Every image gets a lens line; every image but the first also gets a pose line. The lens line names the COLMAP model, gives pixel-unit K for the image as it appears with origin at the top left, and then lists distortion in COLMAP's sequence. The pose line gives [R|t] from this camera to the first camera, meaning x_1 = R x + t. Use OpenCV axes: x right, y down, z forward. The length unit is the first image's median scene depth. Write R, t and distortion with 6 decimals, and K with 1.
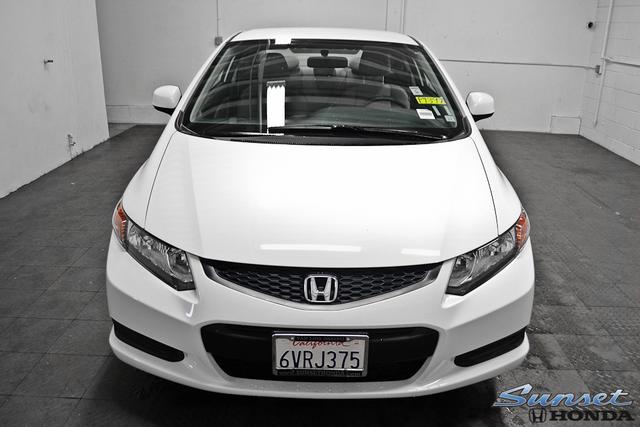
lens RADIAL K [[571.2, 0, 320.0], [0, 571.2, 213.5], [0, 0, 1]] dist [-0.080759, -0.003201]
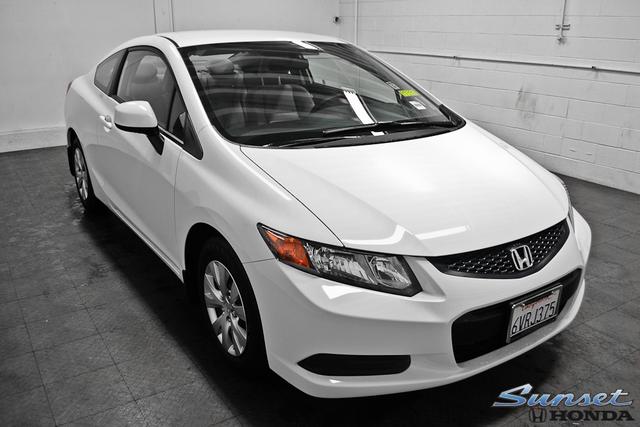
lens RADIAL K [[571.2, 0, 320.0], [0, 571.2, 213.5], [0, 0, 1]] dist [-0.080759, -0.003201]
pose [[0.833616, -0.194000, 0.517154, -0.866243], [0.193946, 0.979480, 0.054806, -0.091141], [-0.517174, 0.054612, 0.854136, 0.226091]]
